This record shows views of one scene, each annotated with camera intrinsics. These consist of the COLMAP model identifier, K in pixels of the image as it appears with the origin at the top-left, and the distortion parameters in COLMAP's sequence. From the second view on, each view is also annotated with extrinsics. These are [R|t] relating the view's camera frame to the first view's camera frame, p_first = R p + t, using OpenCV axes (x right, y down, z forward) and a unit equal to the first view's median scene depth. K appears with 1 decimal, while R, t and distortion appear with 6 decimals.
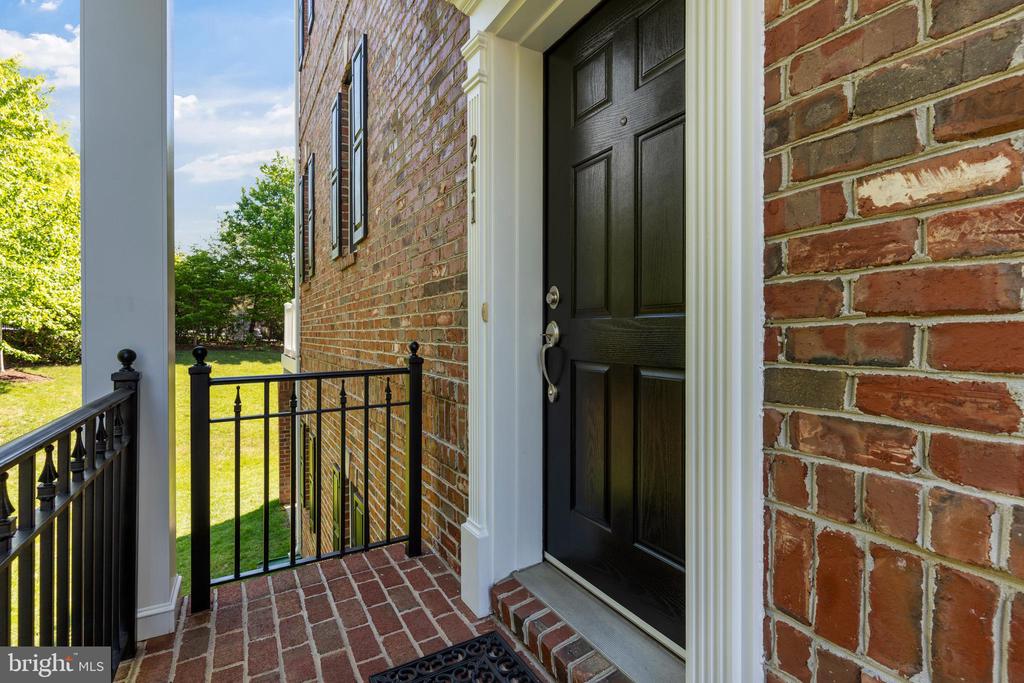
lens RADIAL K [[489.3, 0, 512.0], [0, 489.3, 341.5], [0, 0, 1]] dist [0.000447, -0.000021]
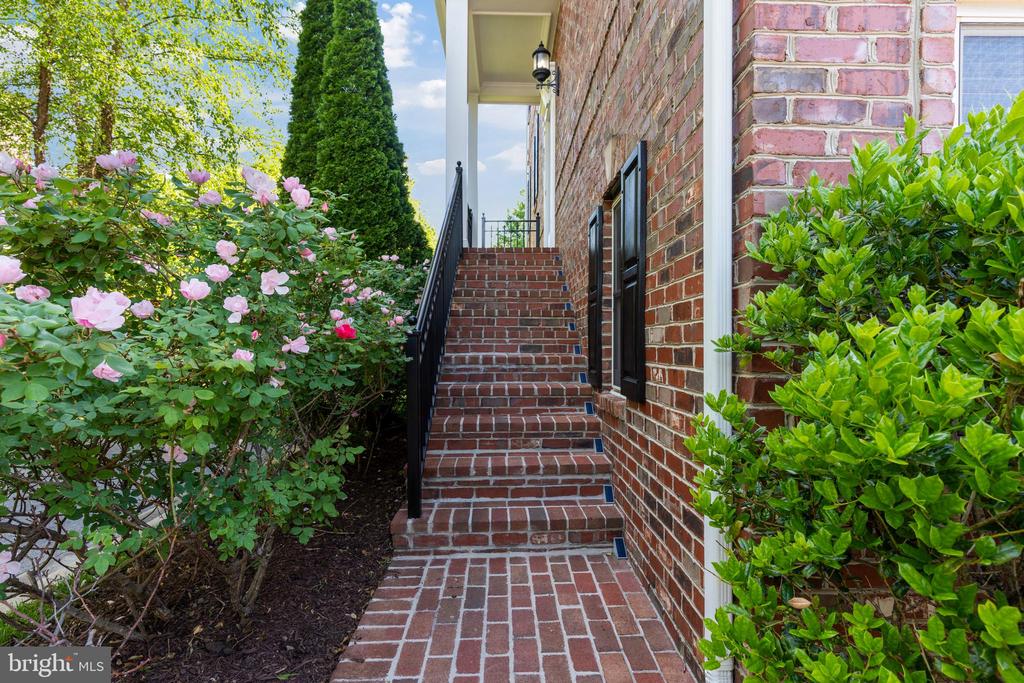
lens RADIAL K [[497.4, 0, 512.0], [0, 497.4, 354.1], [0, 0, 1]] dist [0.000637, 0.000050]
pose [[0.877243, 0.008655, -0.479968, 0.780580], [-0.012584, 0.999908, -0.004968, 0.601188], [0.479881, 0.010398, 0.877272, -1.245731]]
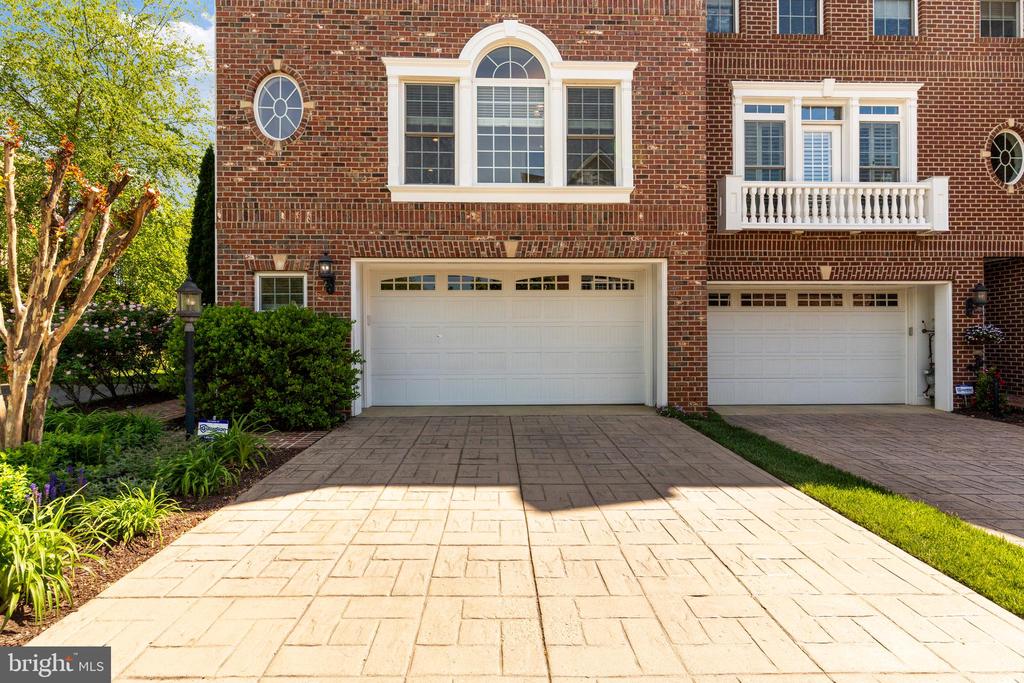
lens RADIAL K [[489.3, 0, 512.0], [0, 489.3, 341.5], [0, 0, 1]] dist [0.000447, -0.000021]
pose [[0.887638, -0.000919, -0.460542, 2.682720], [-0.004245, 0.999939, -0.010178, 0.639120], [0.460523, 0.010989, 0.887580, -2.053628]]
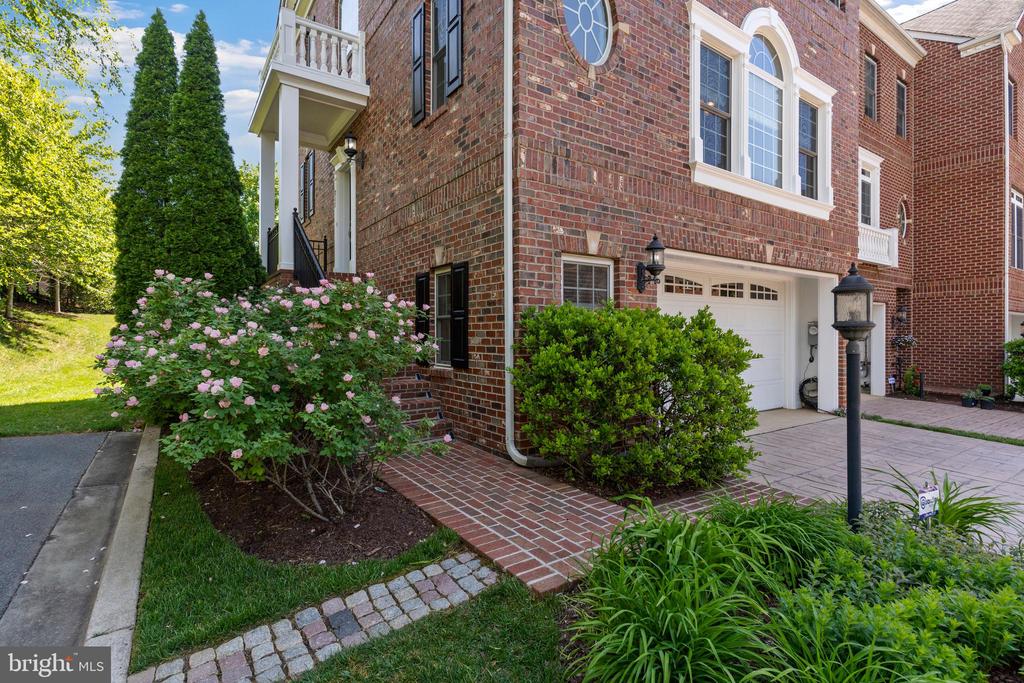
lens RADIAL K [[489.3, 0, 512.0], [0, 489.3, 341.5], [0, 0, 1]] dist [0.000447, -0.000021]
pose [[0.996206, -0.003315, 0.086964, 0.639699], [0.003871, 0.999973, -0.006218, 0.585784], [-0.086941, 0.006531, 0.996192, -2.066731]]
